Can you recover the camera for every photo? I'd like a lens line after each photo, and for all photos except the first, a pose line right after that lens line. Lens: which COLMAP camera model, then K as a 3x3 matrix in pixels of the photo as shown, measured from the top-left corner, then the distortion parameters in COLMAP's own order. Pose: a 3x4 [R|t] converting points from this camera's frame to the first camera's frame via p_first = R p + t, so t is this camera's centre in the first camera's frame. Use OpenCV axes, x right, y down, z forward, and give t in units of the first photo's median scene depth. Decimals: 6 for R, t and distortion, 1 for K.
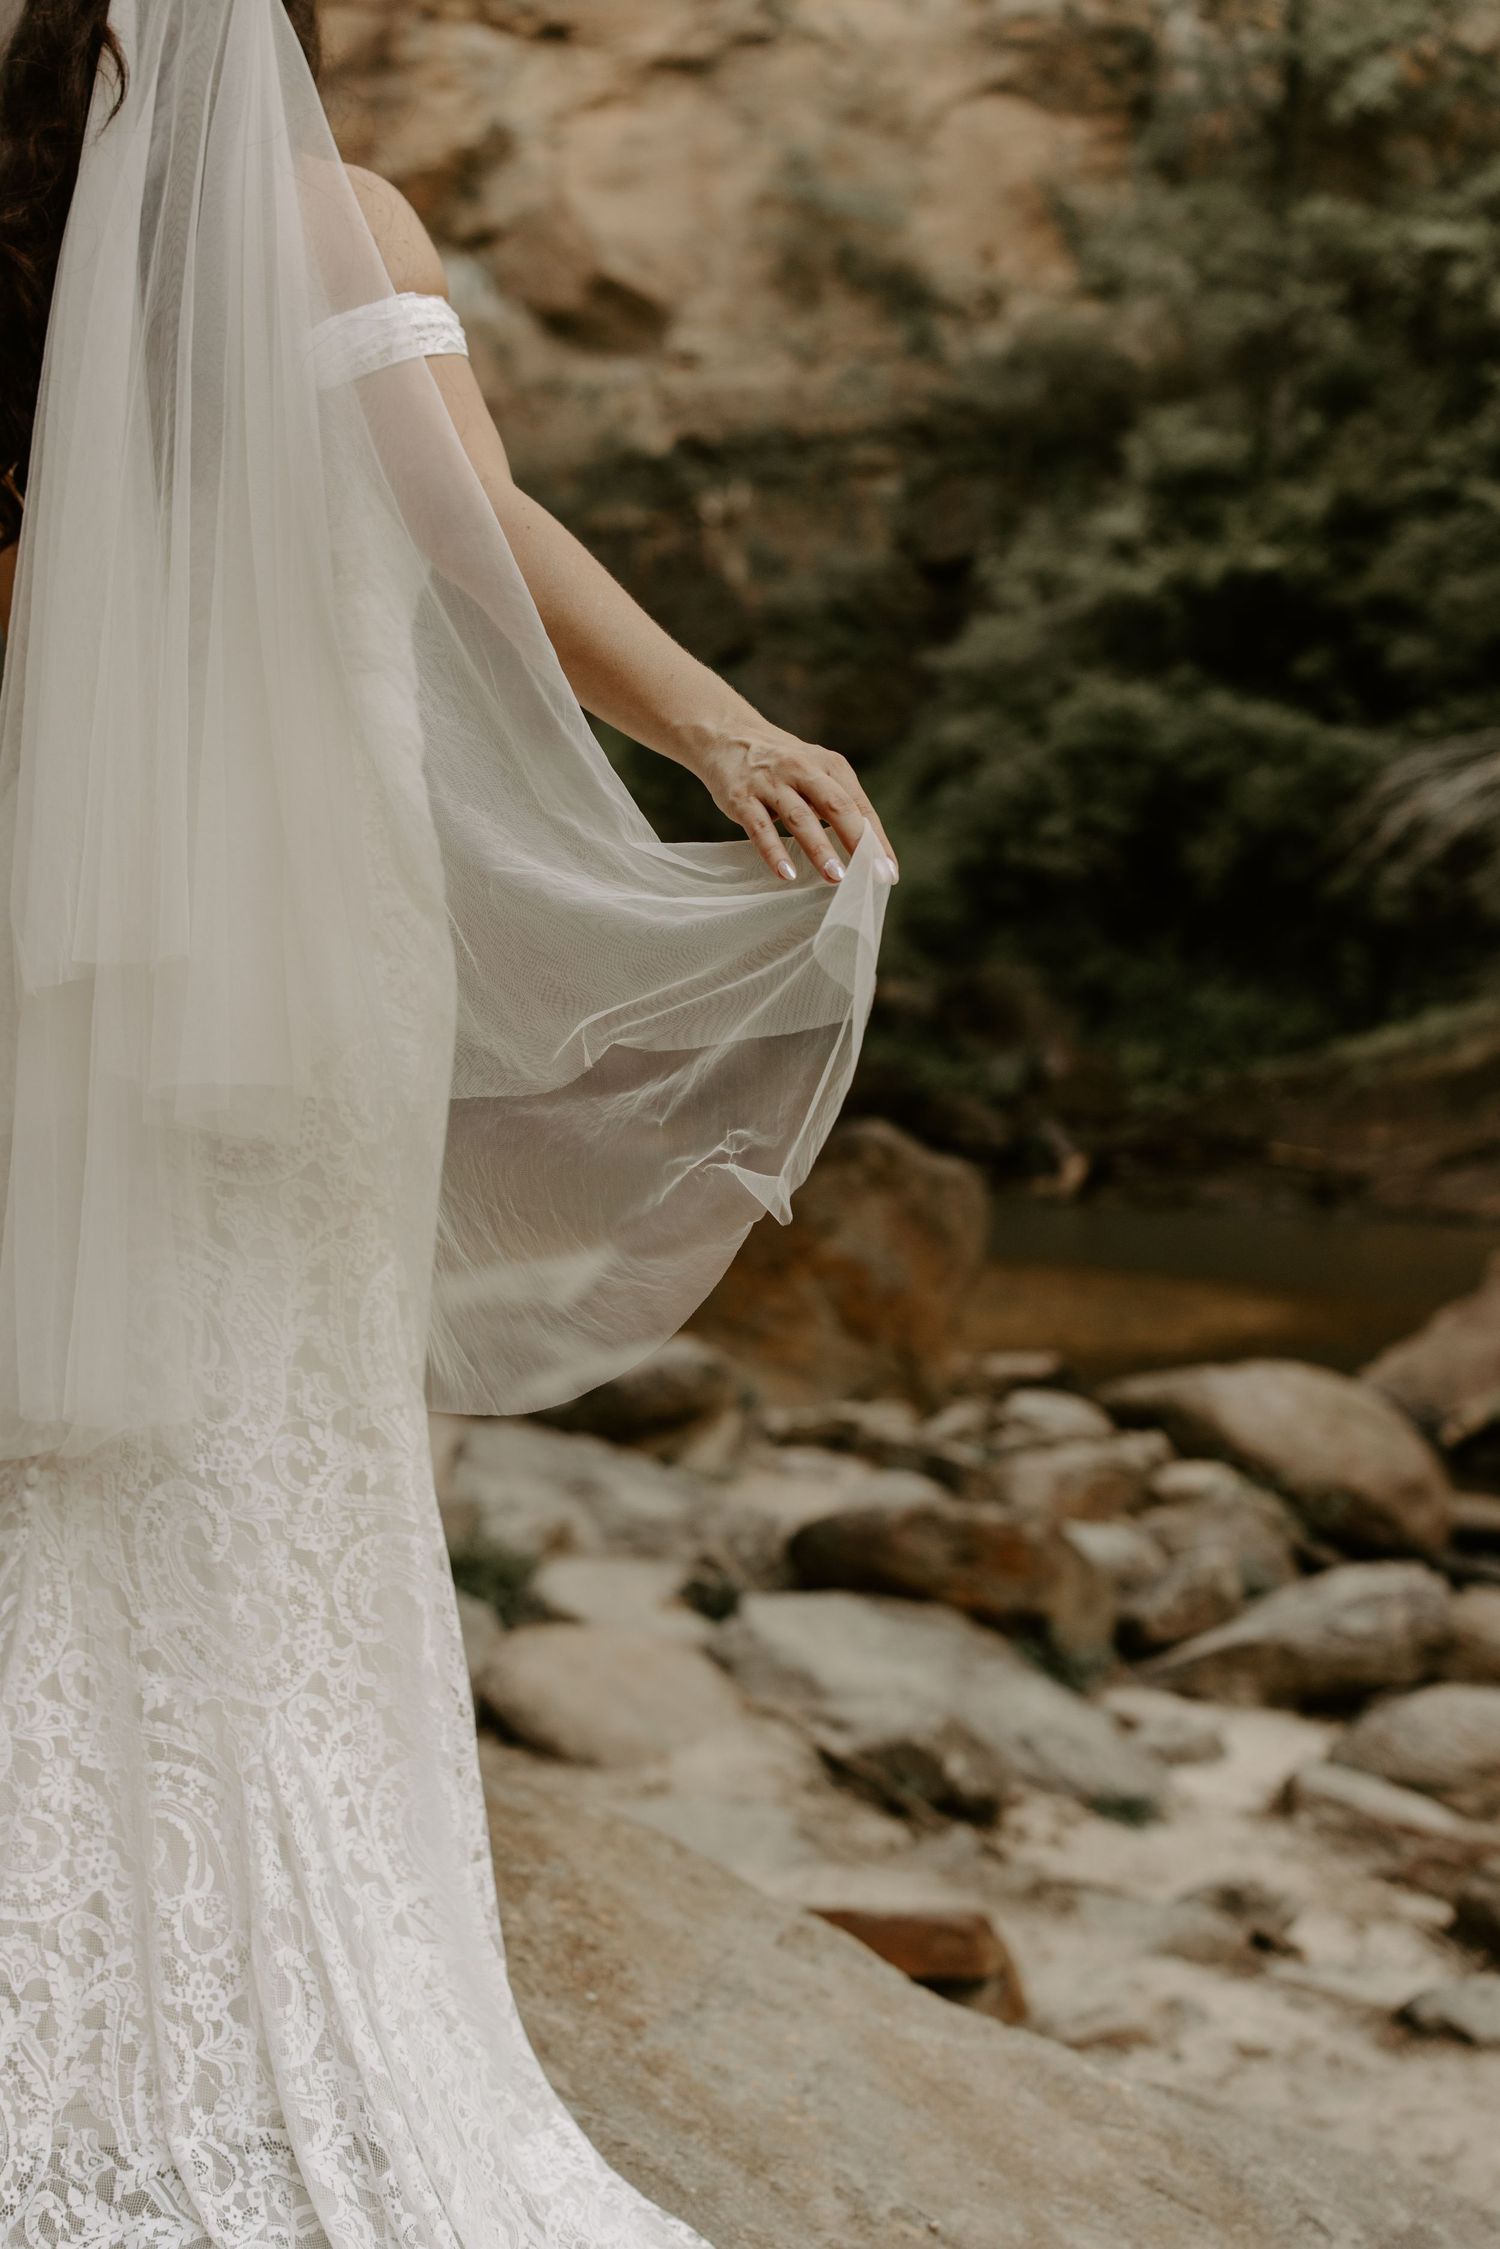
lens RADIAL K [[2110.4, 0, 742.9], [0, 2110.4, 1131.0], [0, 0, 1]] dist [-0.006637, 0.000000]
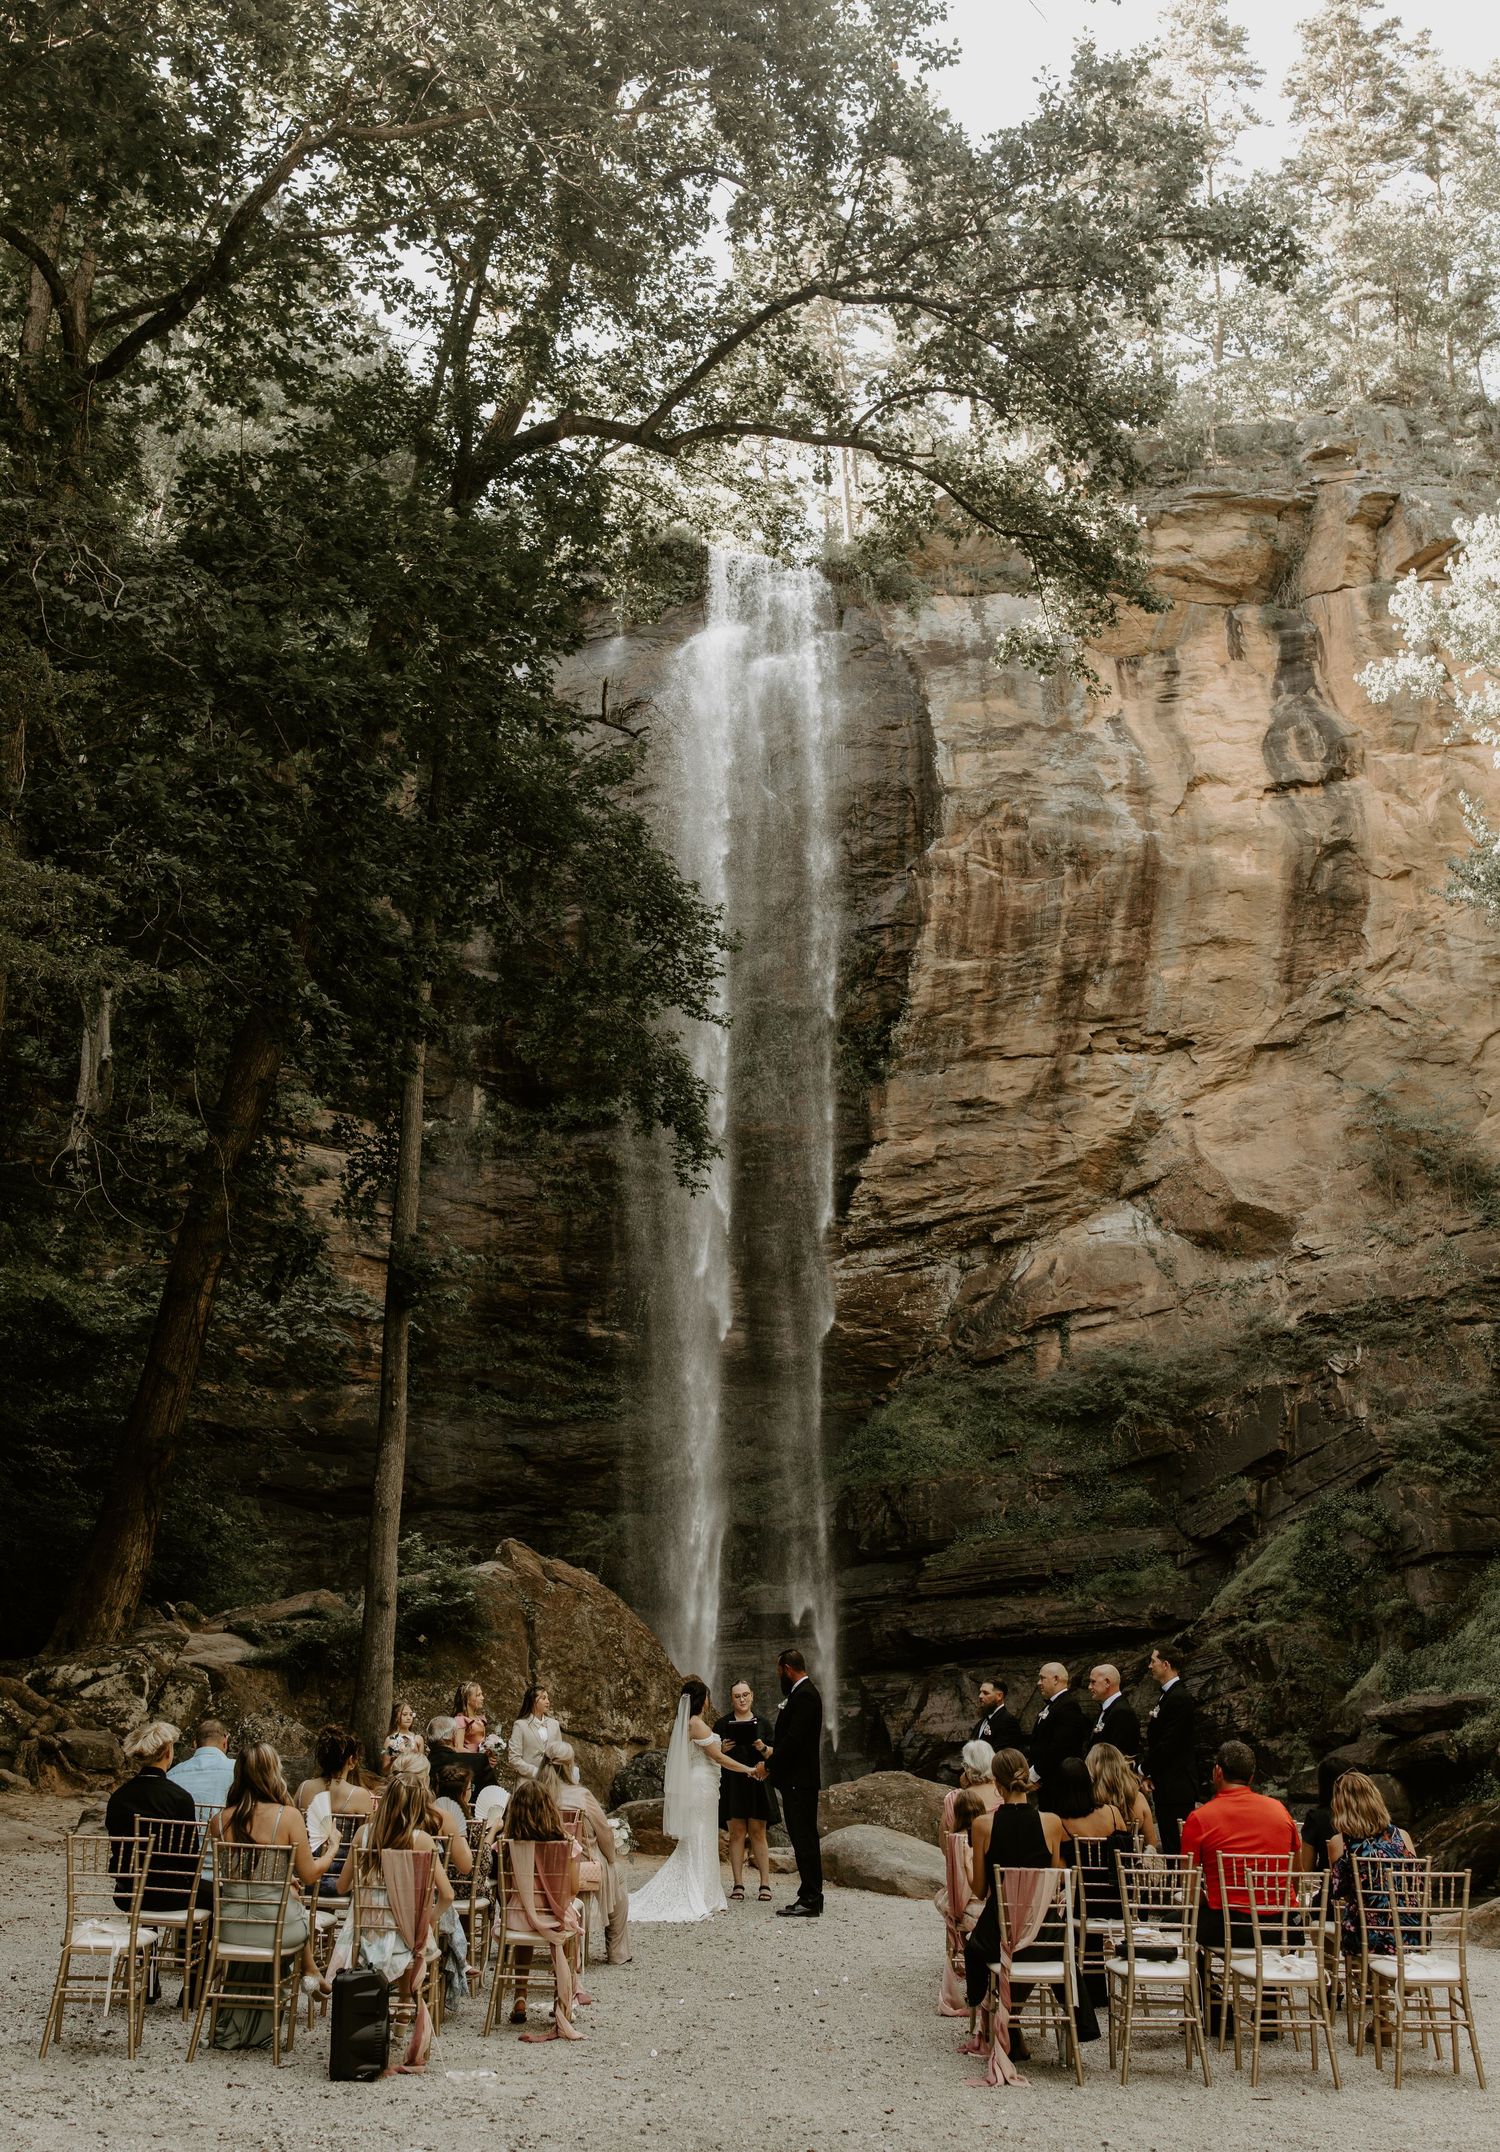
lens RADIAL K [[2135.4, 0, 746.7], [0, 2135.4, 1130.4], [0, 0, 1]] dist [0.014740, 0.000000]
pose [[0.929700, -0.156784, -0.333281, 0.105678], [0.027883, 0.932238, -0.360769, 0.029997], [0.367260, 0.326114, 0.871074, -0.309295]]
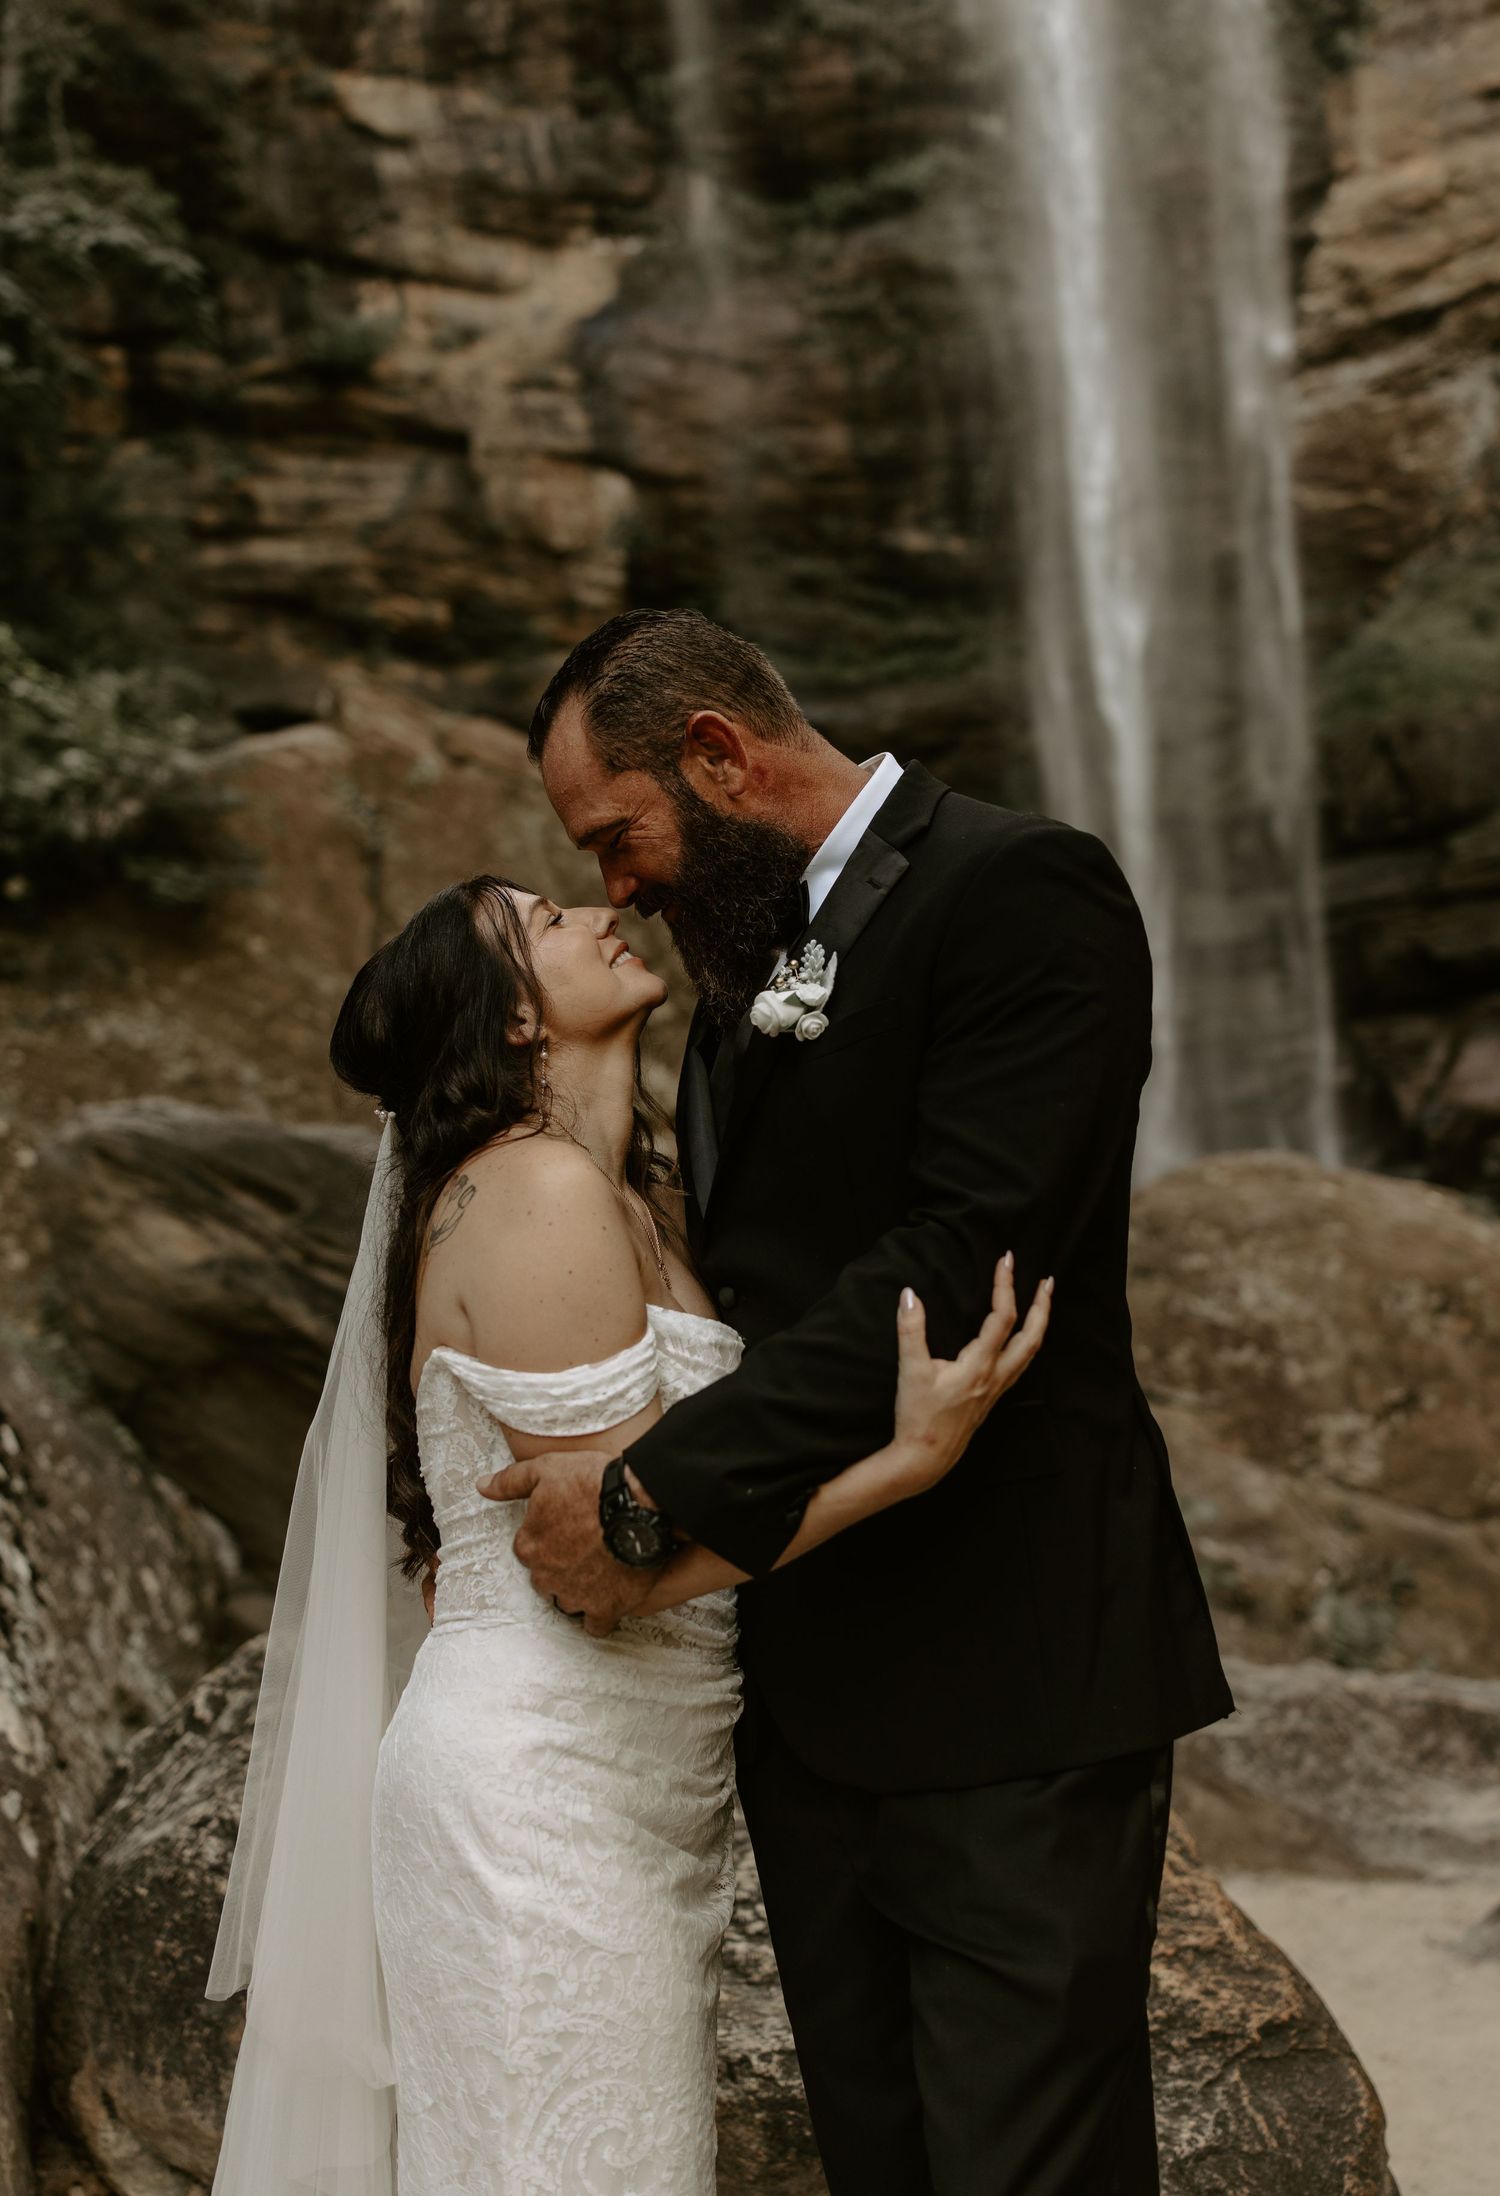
lens RADIAL K [[2266.0, 0, 768.2], [0, 2266.0, 1069.1], [0, 0, 1]] dist [-0.004282, 0.000000]
pose [[0.817340, -0.123880, -0.562680, -0.004115], [0.054236, 0.988818, -0.138916, 0.000595], [0.573597, 0.083024, 0.814920, 0.098213]]
